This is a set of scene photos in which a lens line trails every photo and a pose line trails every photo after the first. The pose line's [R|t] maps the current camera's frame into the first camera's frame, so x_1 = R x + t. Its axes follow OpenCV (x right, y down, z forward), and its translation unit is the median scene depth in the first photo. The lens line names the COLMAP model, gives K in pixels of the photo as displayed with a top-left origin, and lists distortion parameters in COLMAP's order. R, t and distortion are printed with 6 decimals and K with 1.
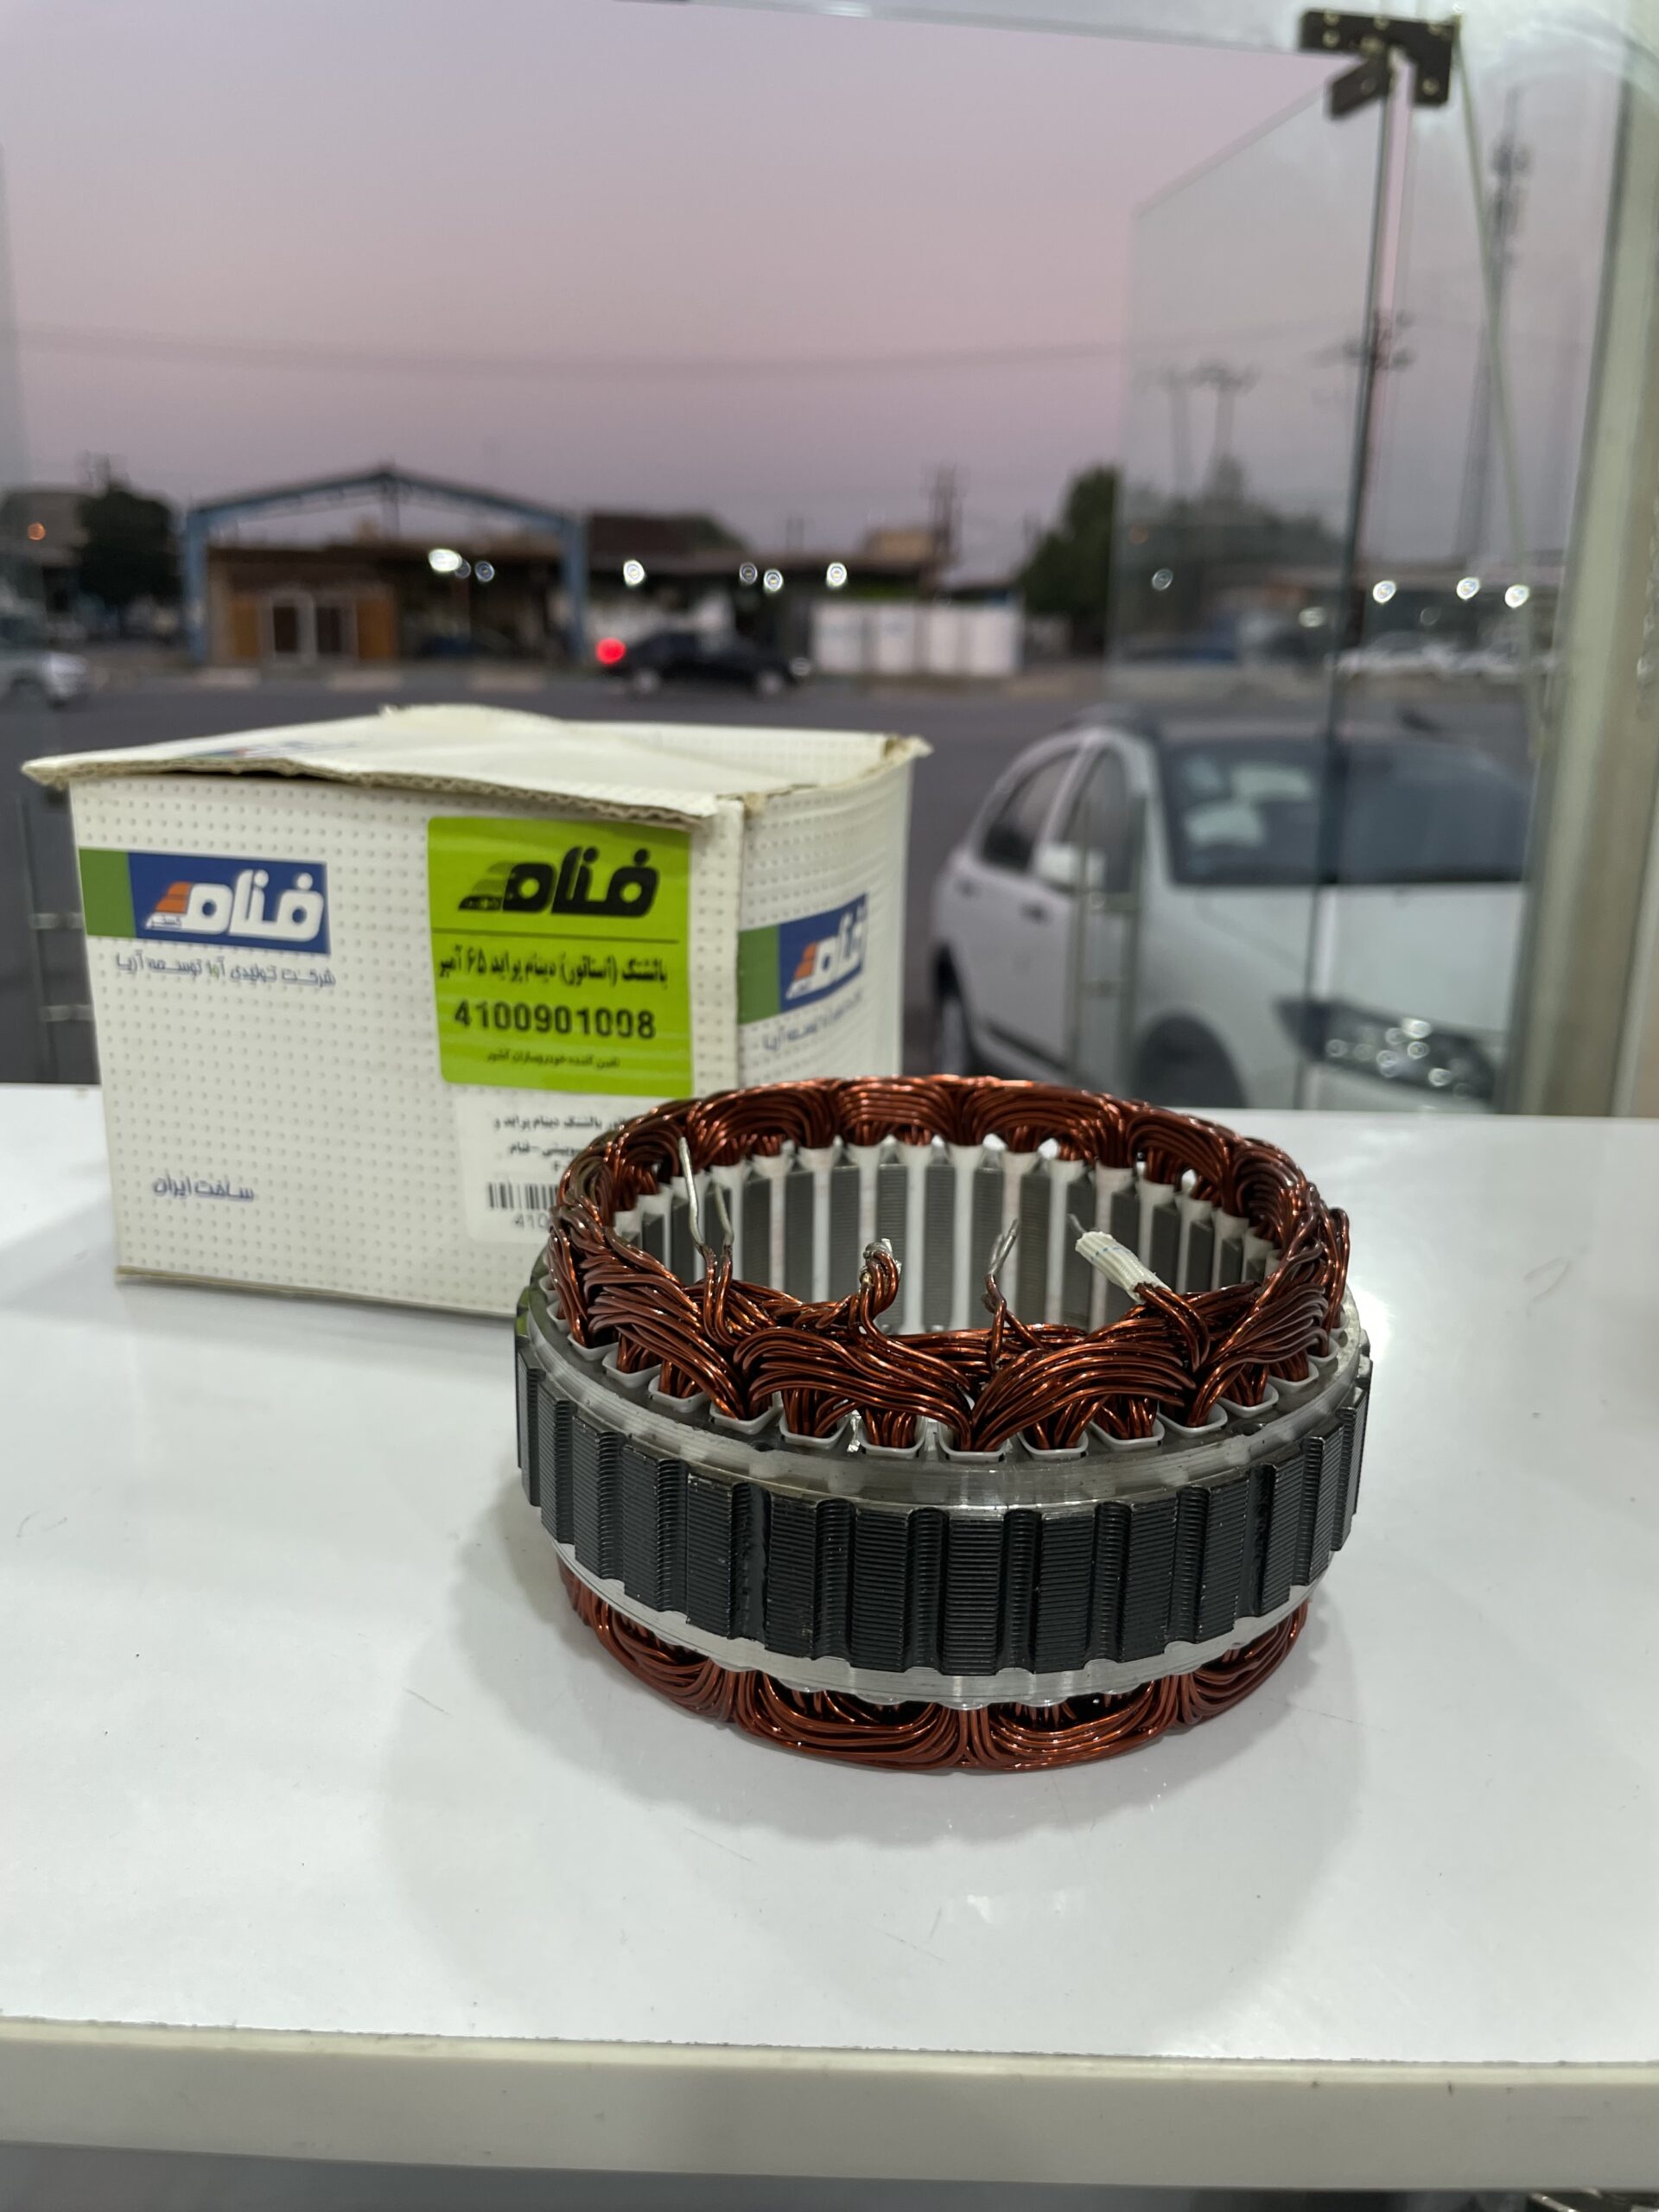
lens RADIAL K [[1761.9, 0, 829.5], [0, 1761.9, 1106.0], [0, 0, 1]] dist [0.085169, -0.161734]
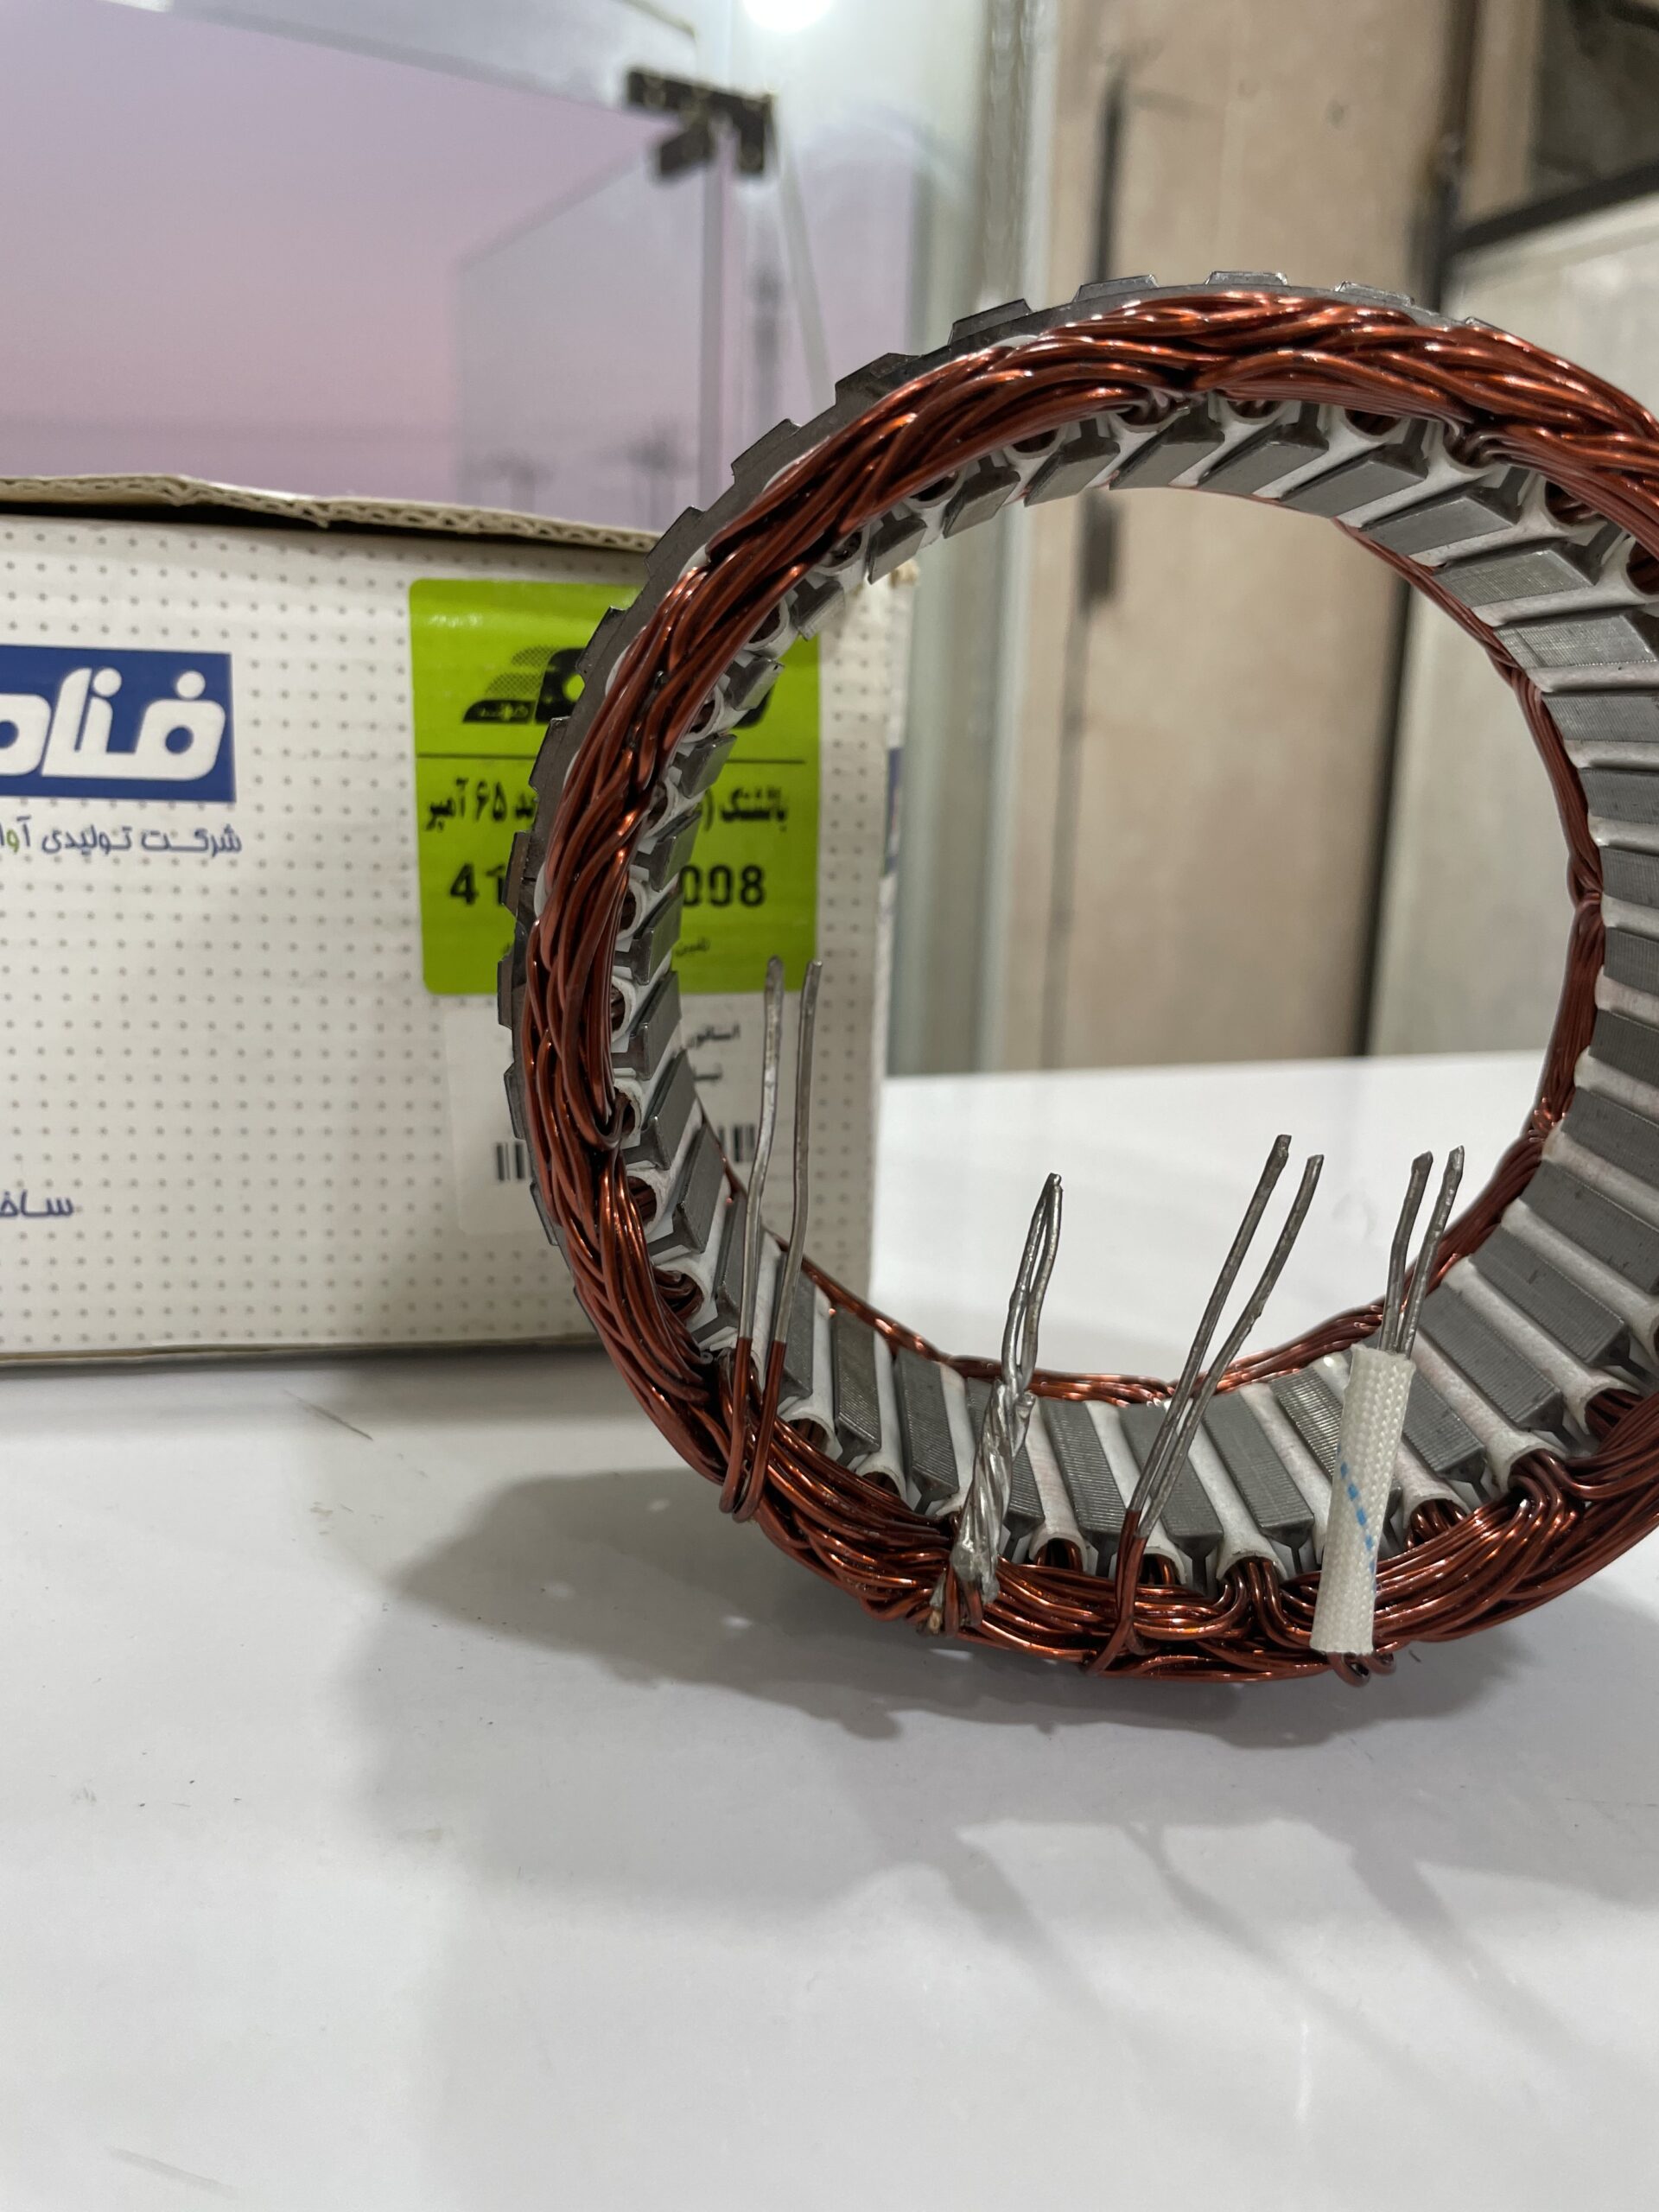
lens RADIAL K [[1761.9, 0, 829.5], [0, 1761.9, 1106.0], [0, 0, 1]] dist [0.085169, -0.161734]
pose [[0.914566, -0.073255, 0.397746, -0.349709], [0.094889, 0.994874, -0.034954, 0.066107], [-0.393146, 0.069710, 0.916830, 0.340810]]
